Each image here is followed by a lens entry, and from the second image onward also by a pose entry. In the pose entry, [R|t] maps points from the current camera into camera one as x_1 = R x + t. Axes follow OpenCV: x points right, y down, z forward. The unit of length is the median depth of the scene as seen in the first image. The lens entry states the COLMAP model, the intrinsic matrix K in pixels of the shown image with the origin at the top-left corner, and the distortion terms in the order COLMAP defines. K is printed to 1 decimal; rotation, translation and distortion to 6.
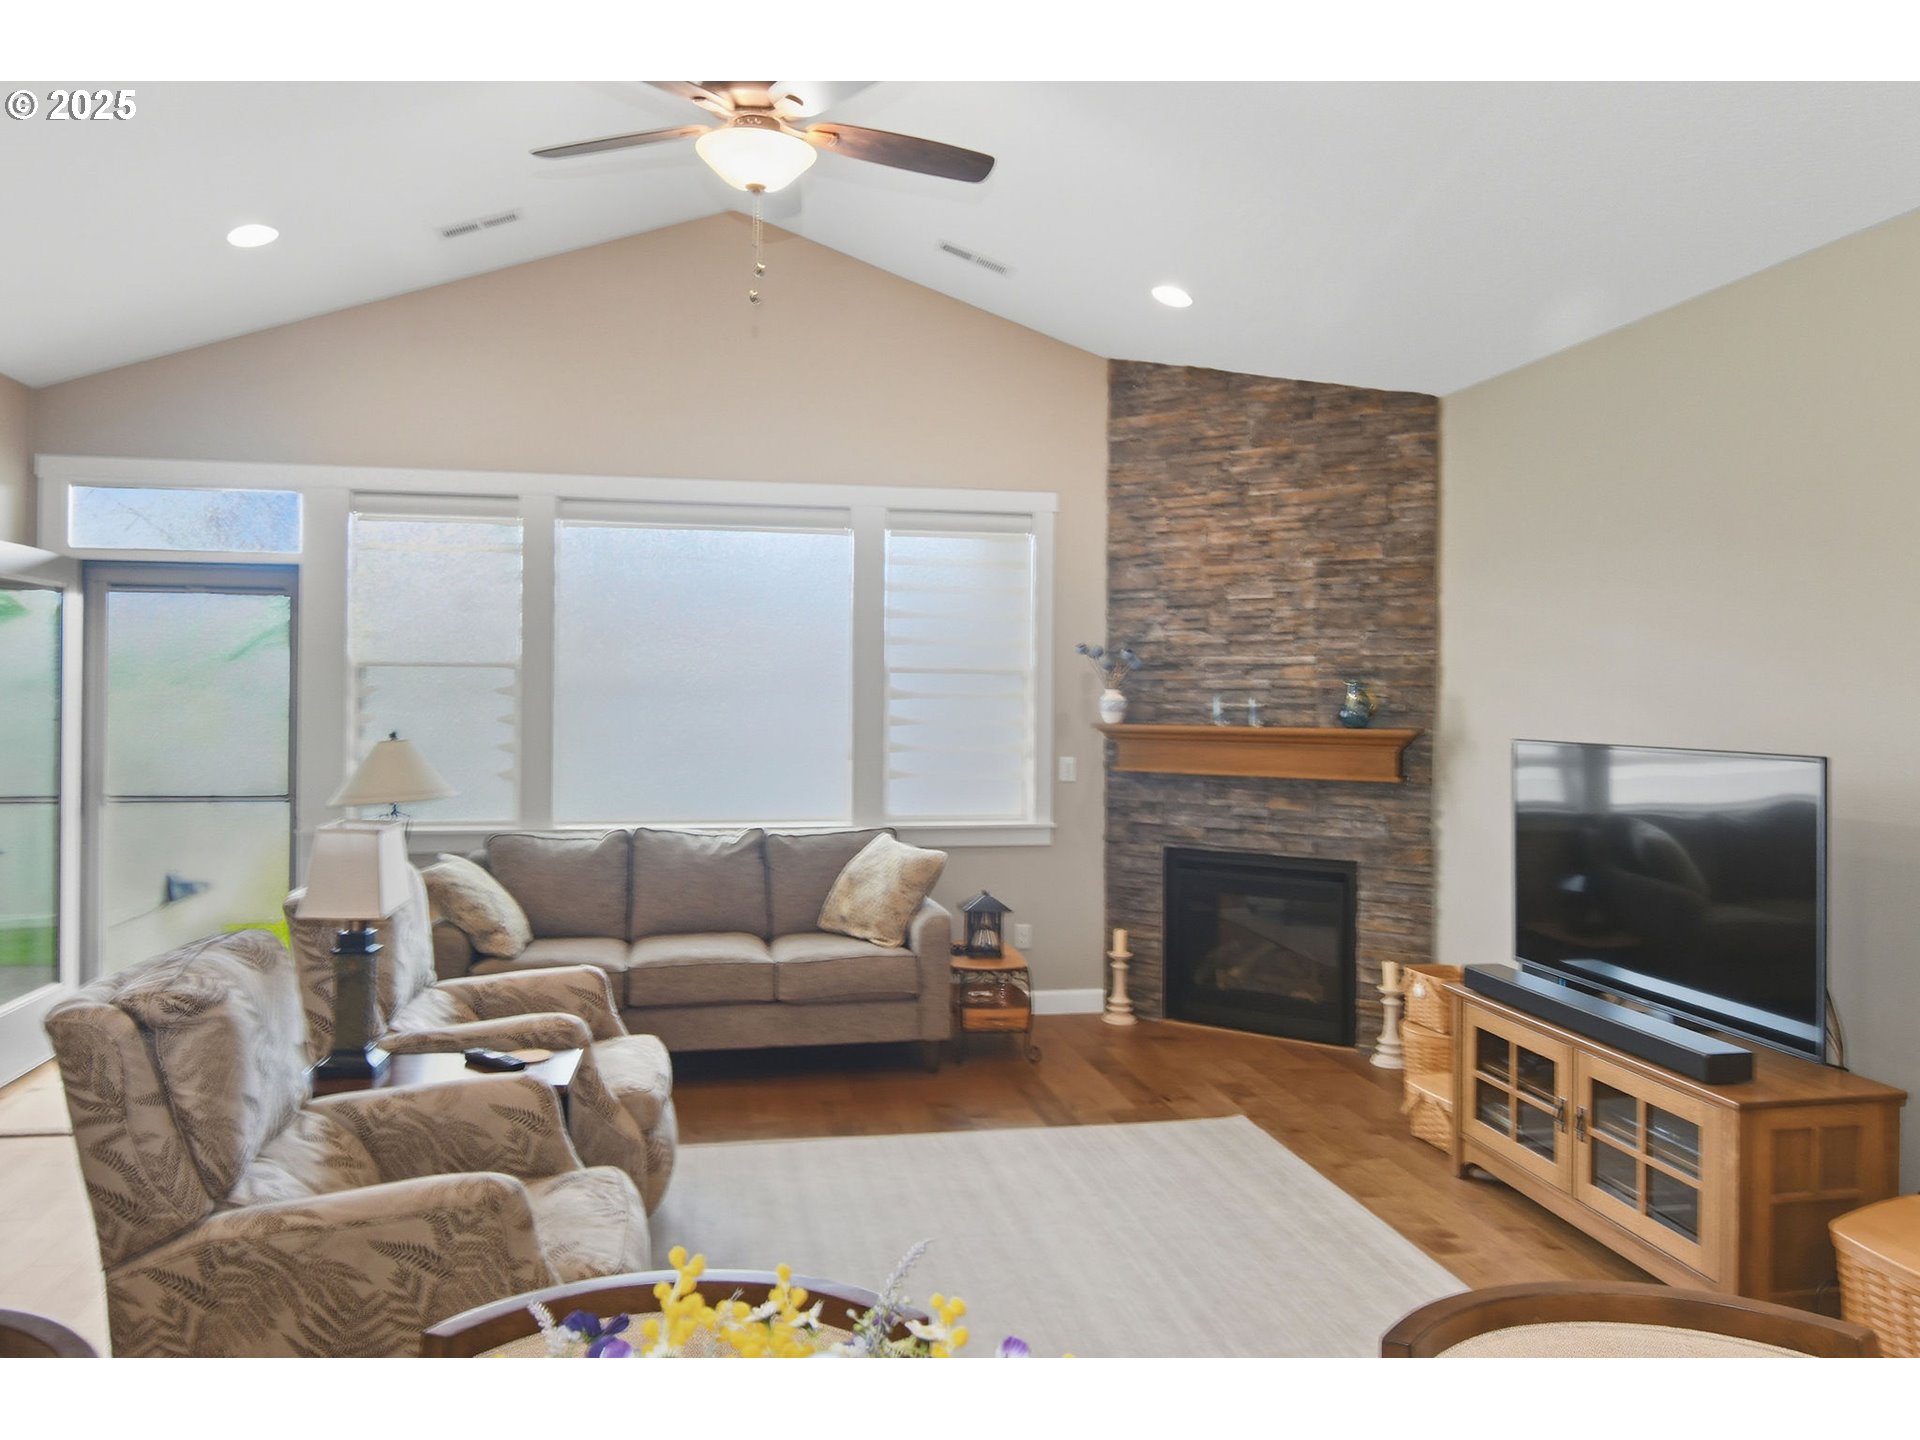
lens RADIAL K [[1329.3, 0, 939.4], [0, 1329.3, 696.3], [0, 0, 1]] dist [0.005729, 0.000528]
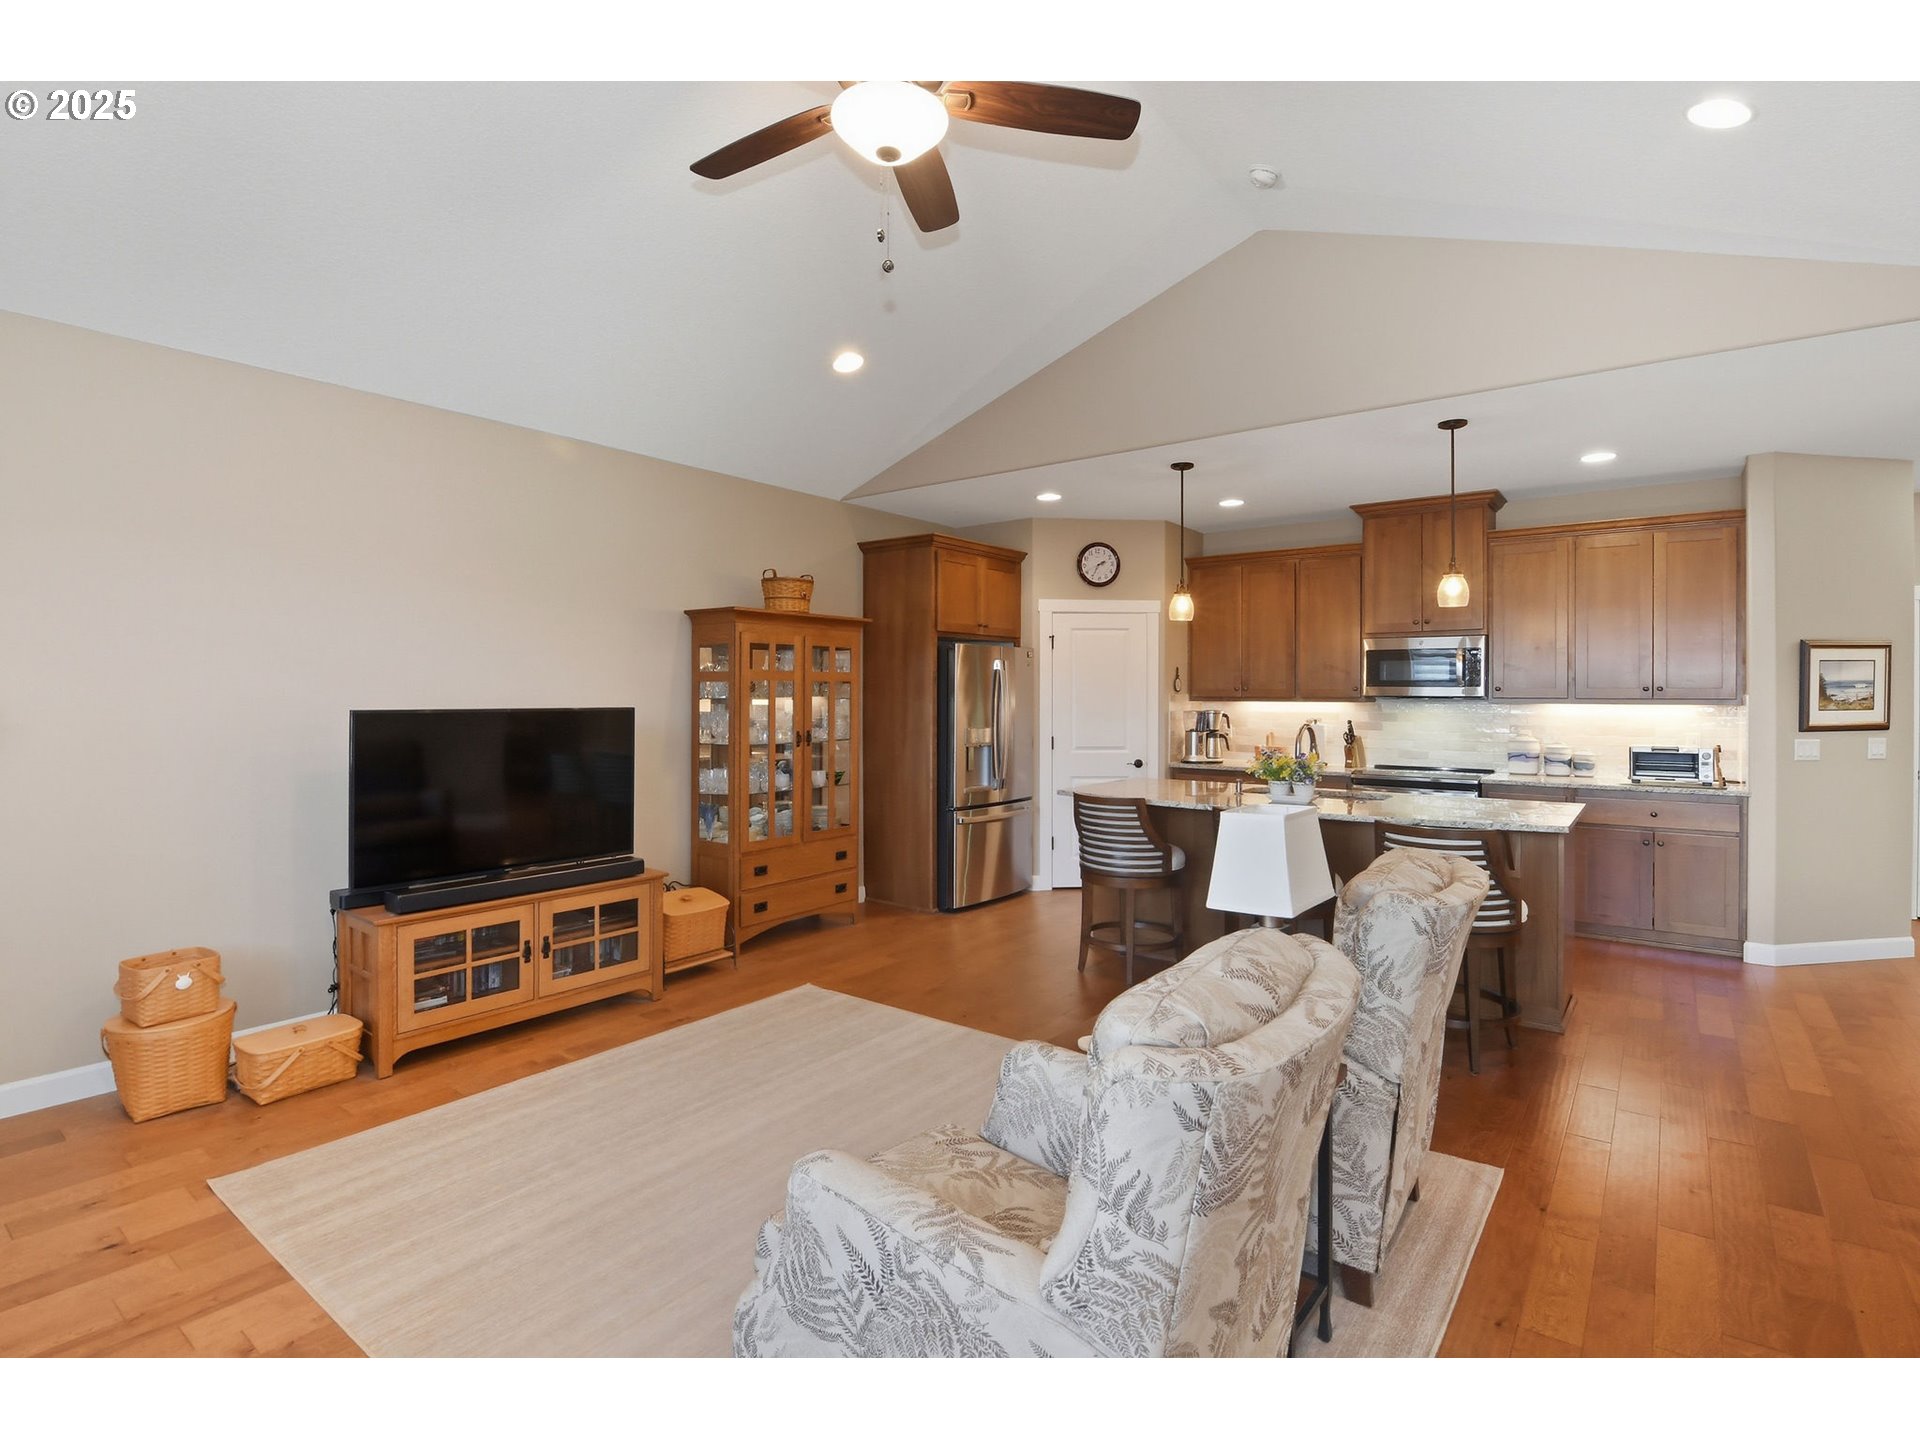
lens RADIAL K [[962.5, 0, 958.5], [0, 962.5, 702.9], [0, 0, 1]] dist [-0.030622, -0.004101]
pose [[-0.683762, -0.010455, 0.729630, -0.439184], [-0.004523, 0.999939, 0.010090, 0.010285], [-0.729691, 0.003599, -0.683768, 0.915333]]
